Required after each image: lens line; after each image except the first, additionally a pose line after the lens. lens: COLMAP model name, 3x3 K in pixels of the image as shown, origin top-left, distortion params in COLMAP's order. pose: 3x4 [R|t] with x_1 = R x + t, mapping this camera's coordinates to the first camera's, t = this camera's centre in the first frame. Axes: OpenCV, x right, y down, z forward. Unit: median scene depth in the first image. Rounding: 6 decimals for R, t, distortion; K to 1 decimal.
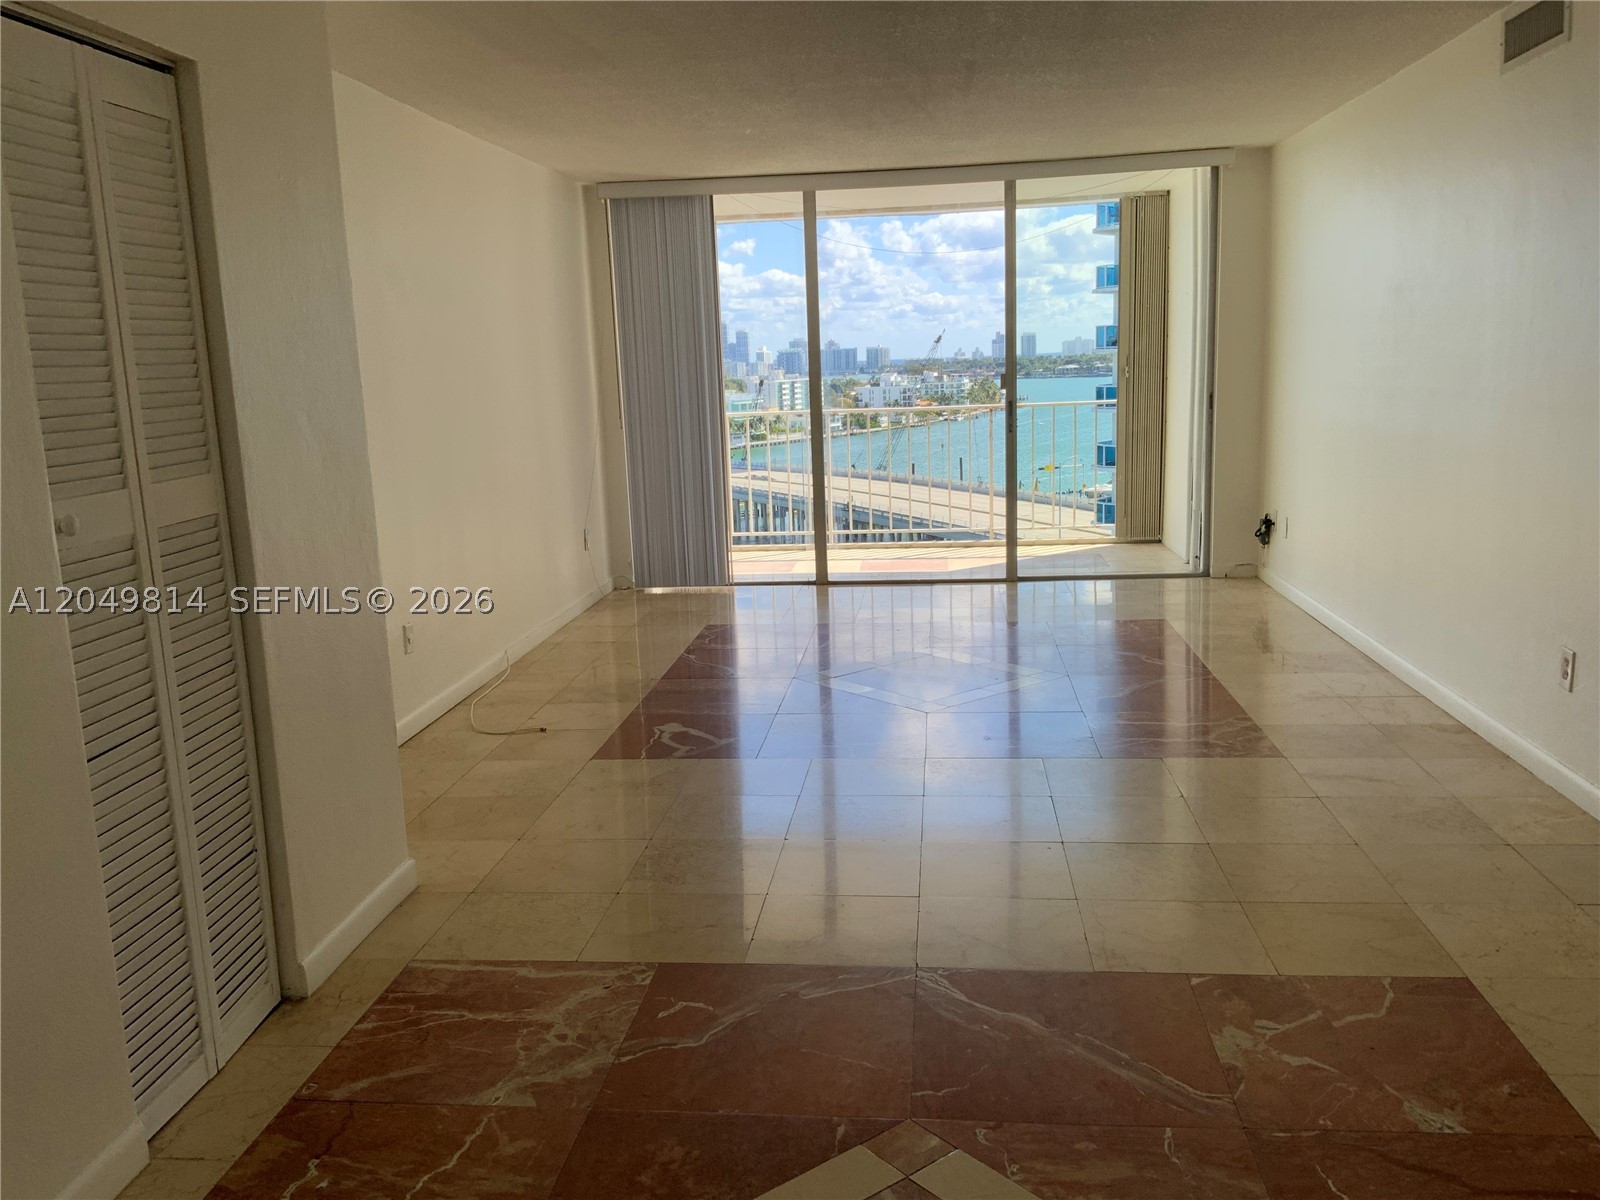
lens RADIAL K [[1320.8, 0, 798.0], [0, 1320.8, 601.2], [0, 0, 1]] dist [0.104366, -0.194476]
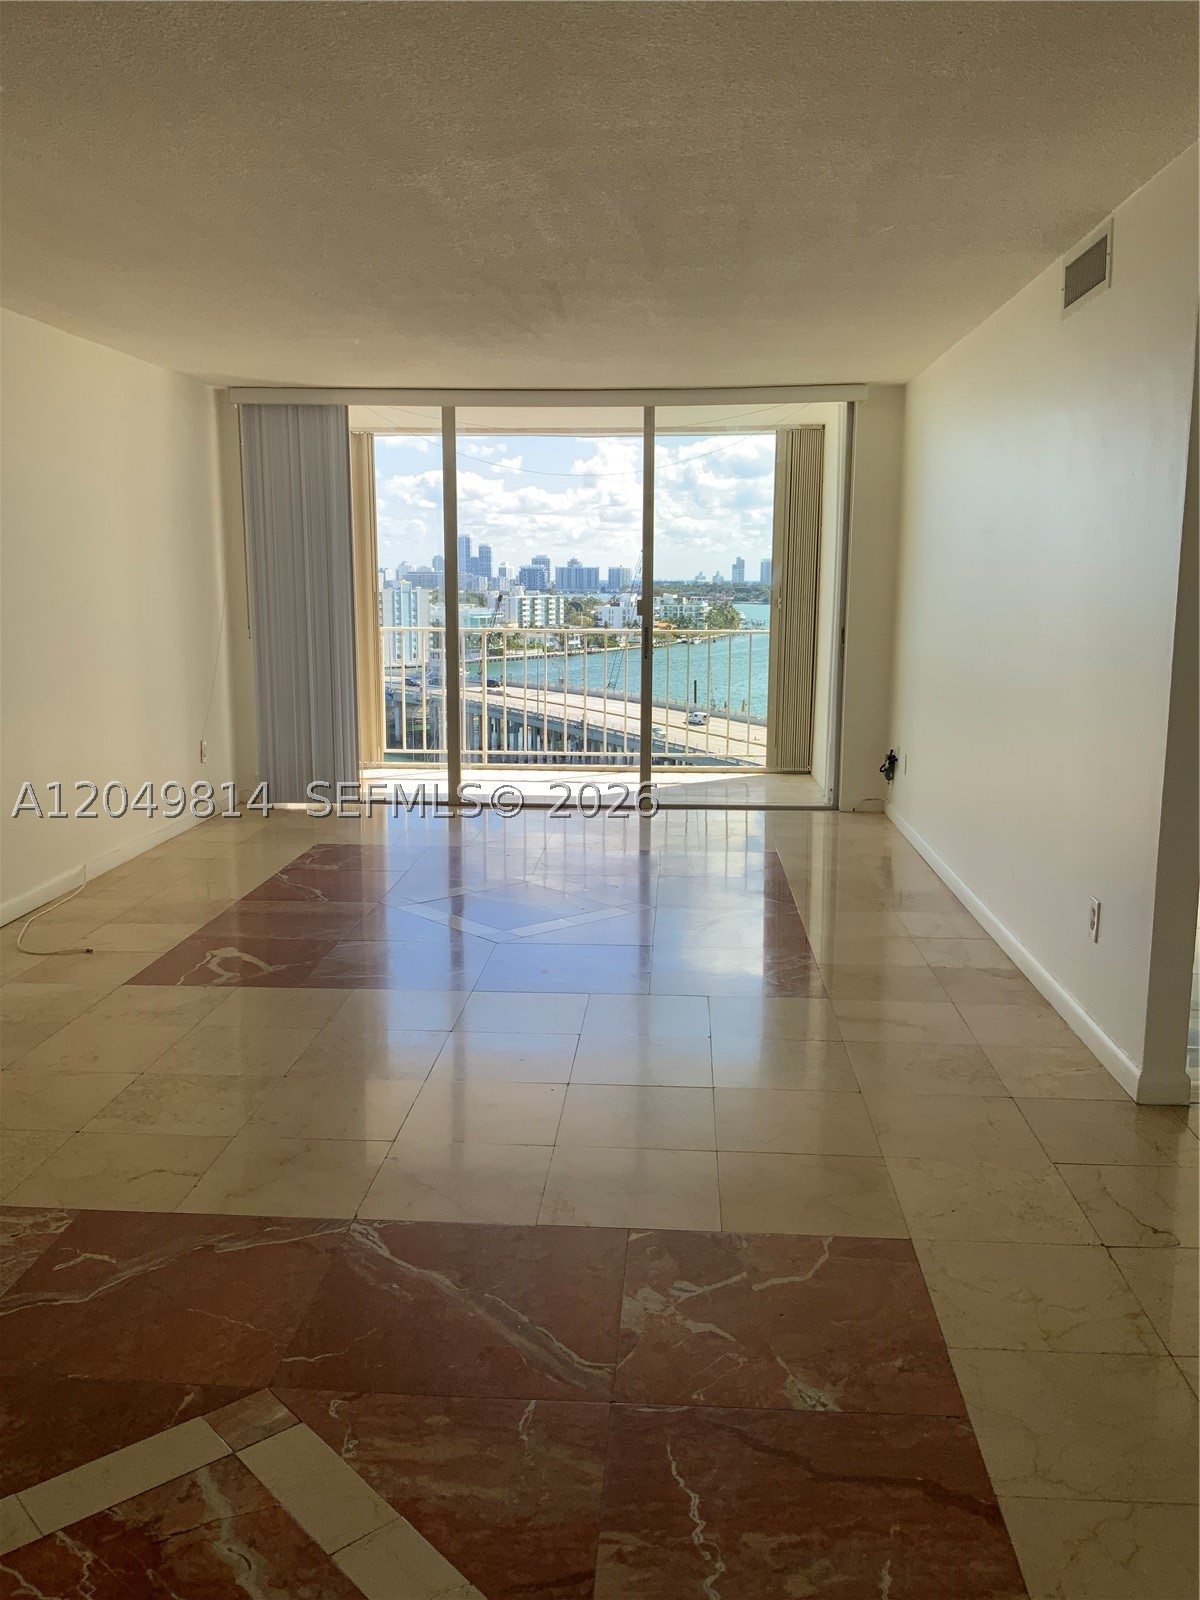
lens RADIAL K [[1320.8, 0, 599.7], [0, 1320.8, 796.3], [0, 0, 1]] dist [0.104366, -0.194476]
pose [[0.998202, 0.032911, 0.050094, 0.075895], [-0.032069, 0.999332, -0.017505, -0.005616], [-0.050636, 0.015867, 0.998591, 0.012698]]
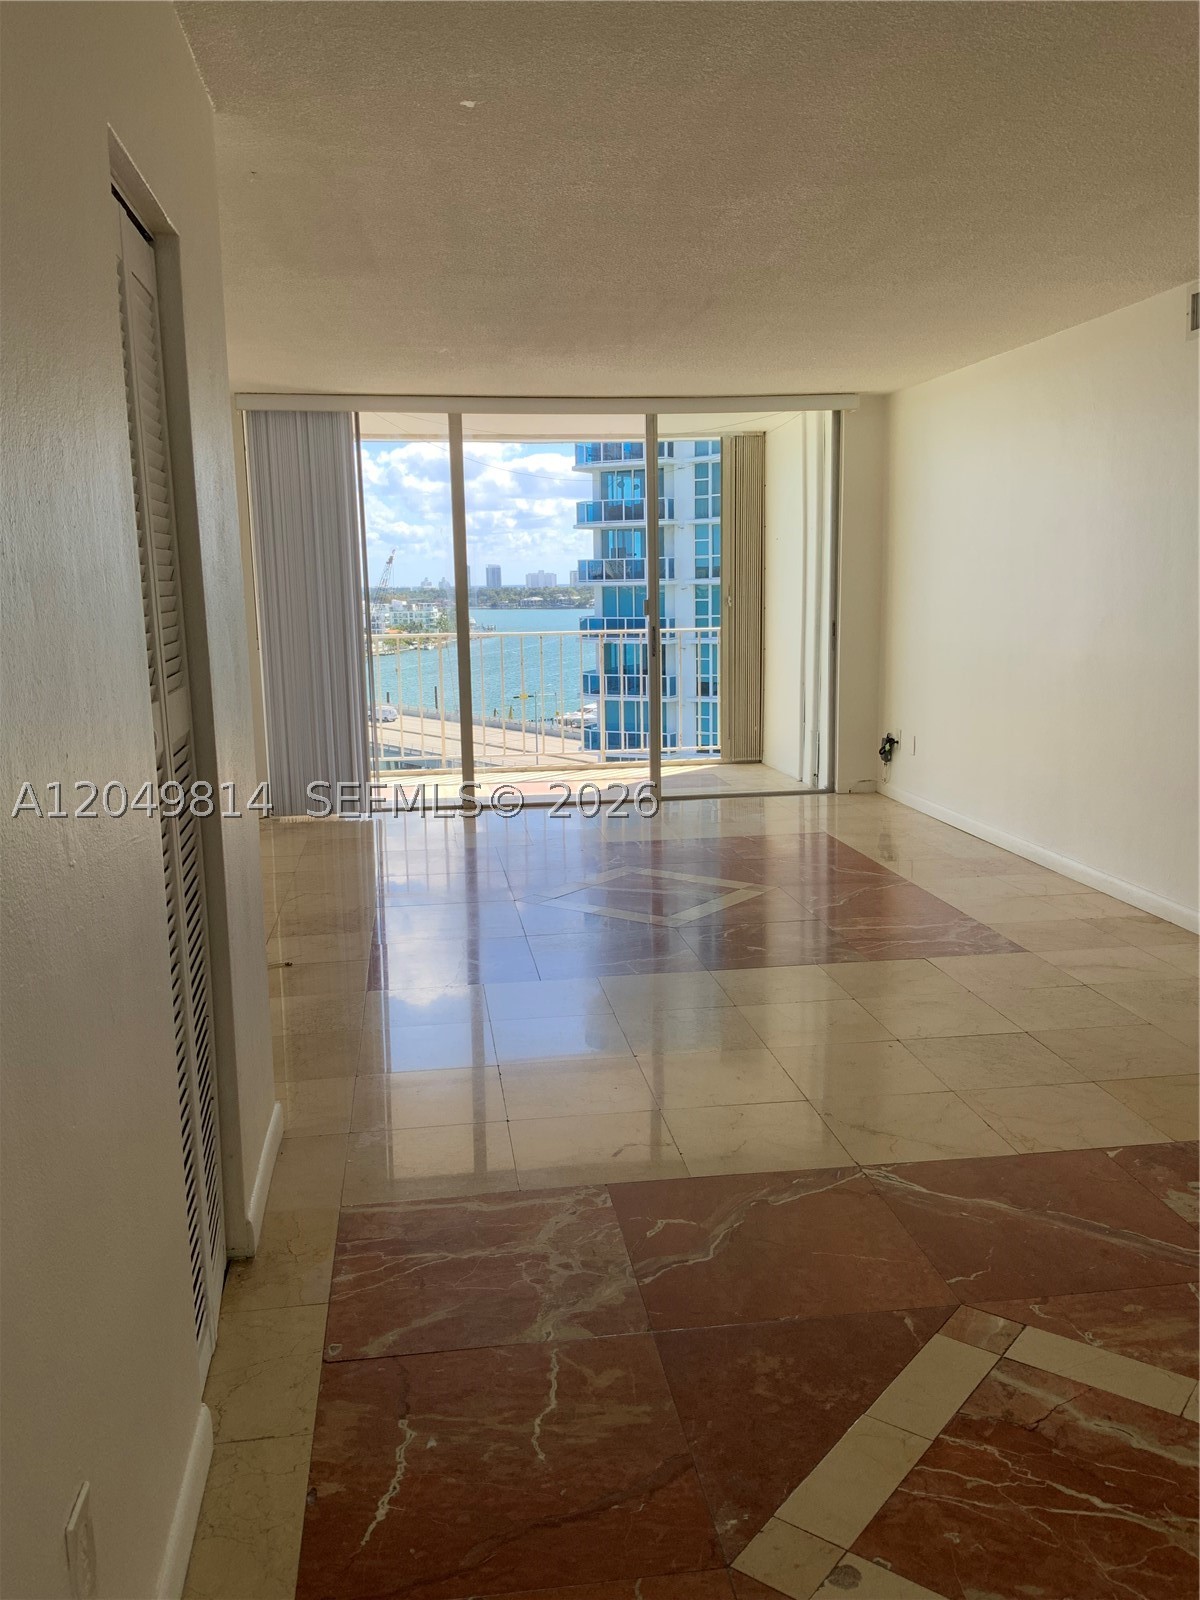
lens RADIAL K [[1320.8, 0, 604.3], [0, 1320.8, 794.5], [0, 0, 1]] dist [0.104366, -0.194476]
pose [[0.968301, -0.020047, 0.248981, -0.129362], [0.026666, 0.999374, -0.023240, 0.002664], [-0.248360, 0.029142, 0.968229, 0.015597]]
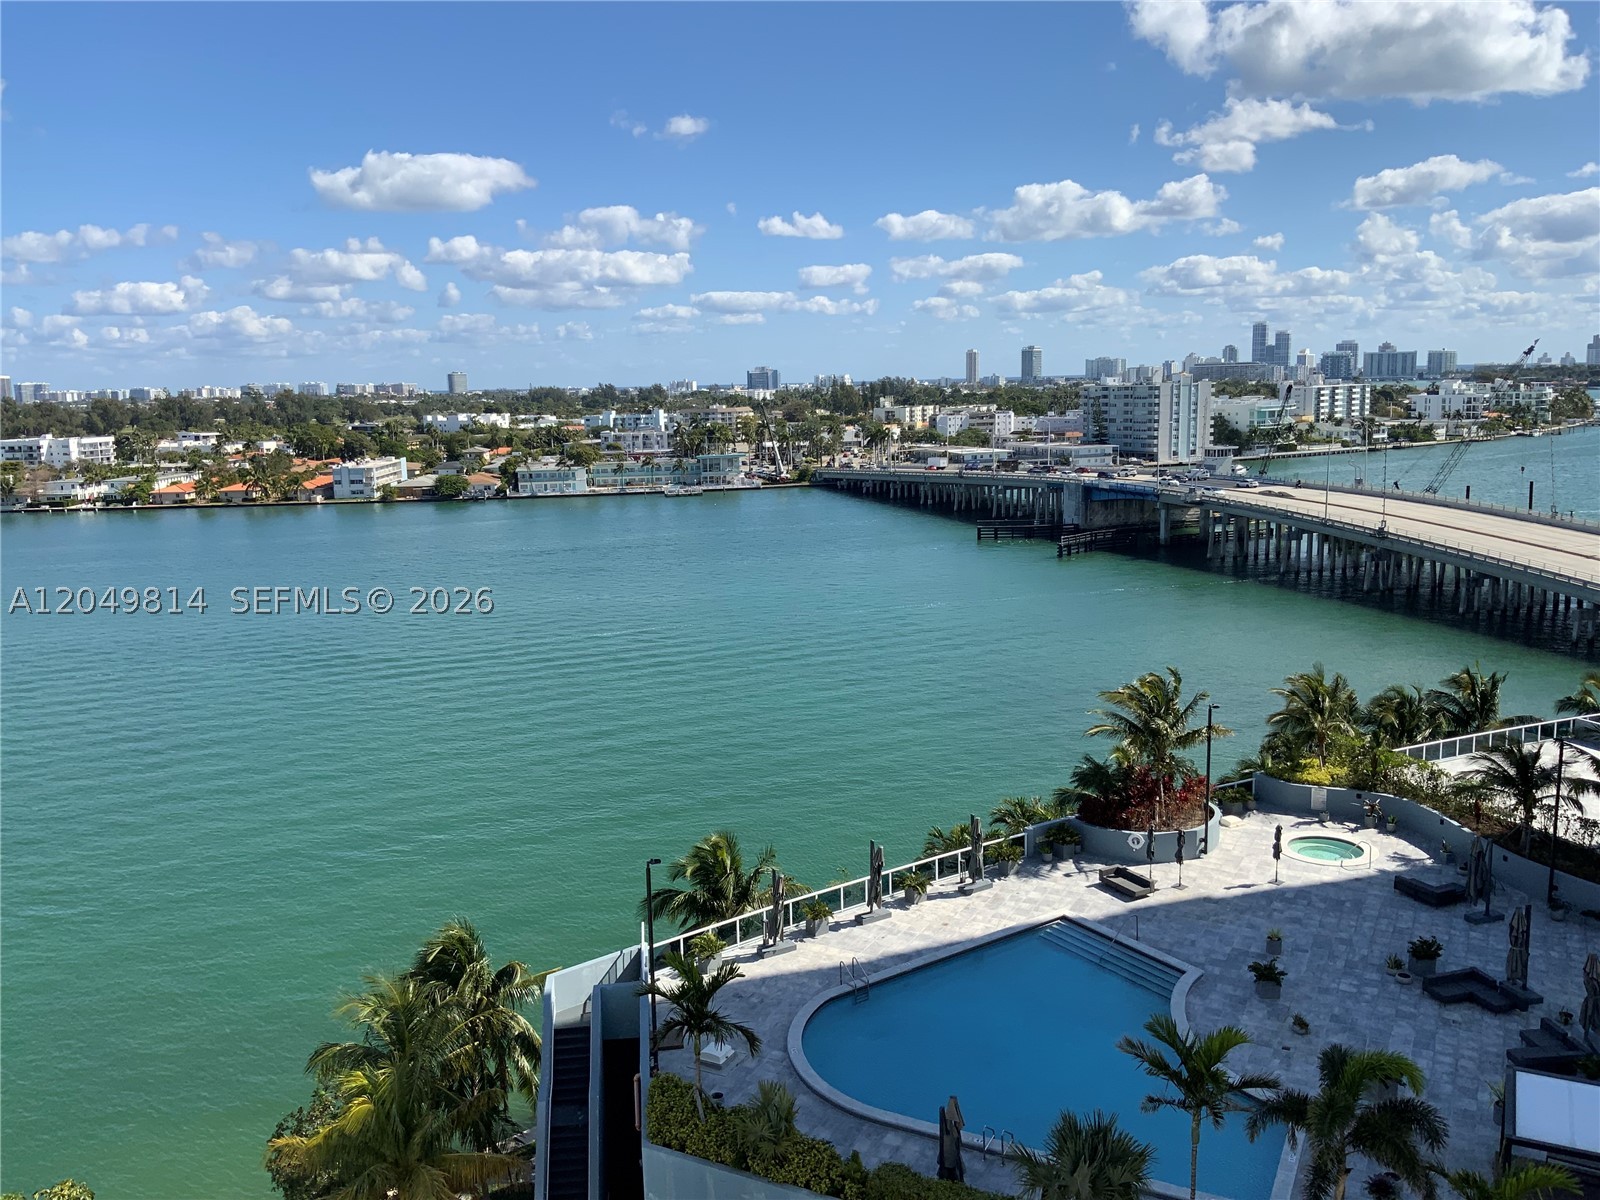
lens RADIAL K [[1320.8, 0, 799.9], [0, 1320.8, 598.6], [0, 0, 1]] dist [0.104366, -0.194476]
pose [[0.927569, 0.076085, -0.365824, 0.251689], [-0.077573, 0.996930, 0.010653, -0.212371], [0.365511, 0.018497, 0.930623, 1.150972]]
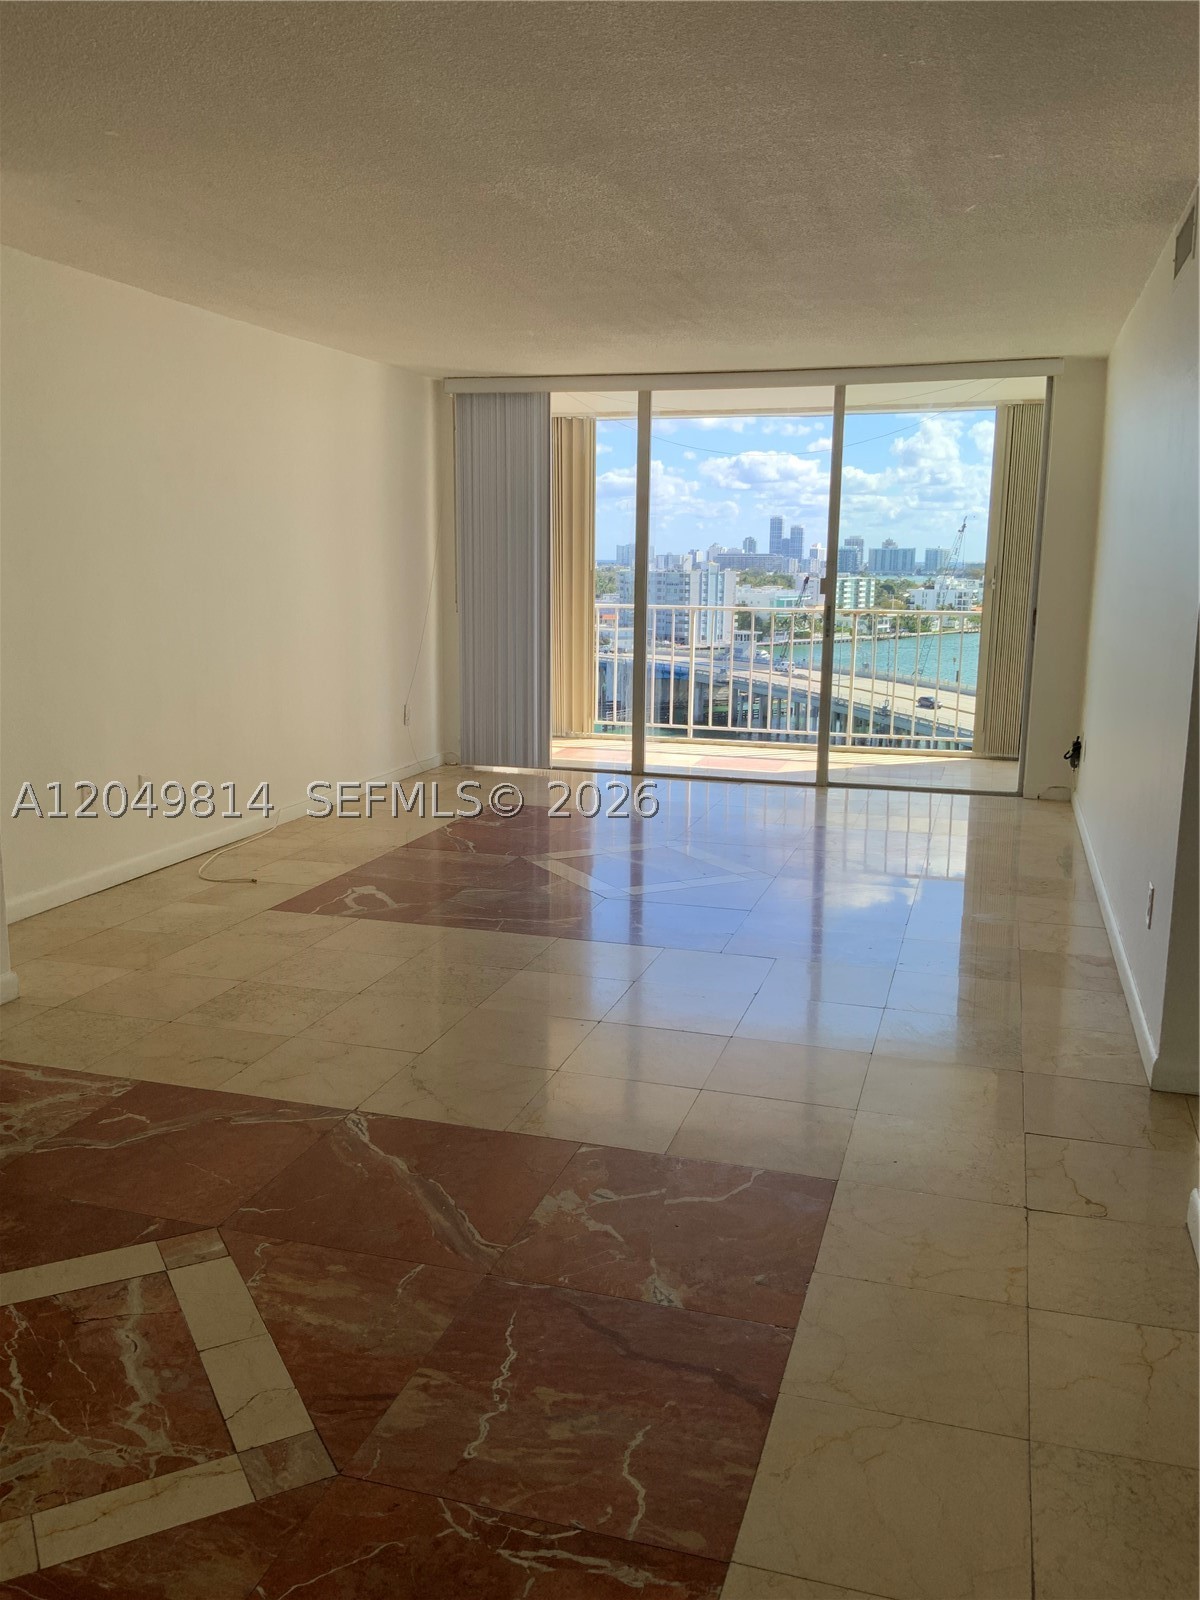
lens RADIAL K [[1320.8, 0, 594.5], [0, 1320.8, 796.6], [0, 0, 1]] dist [0.104366, -0.194476]
pose [[0.981013, 0.079659, -0.176827, 0.166996], [-0.079354, 0.996808, 0.008807, -0.002186], [0.176964, 0.005392, 0.984203, -0.014331]]
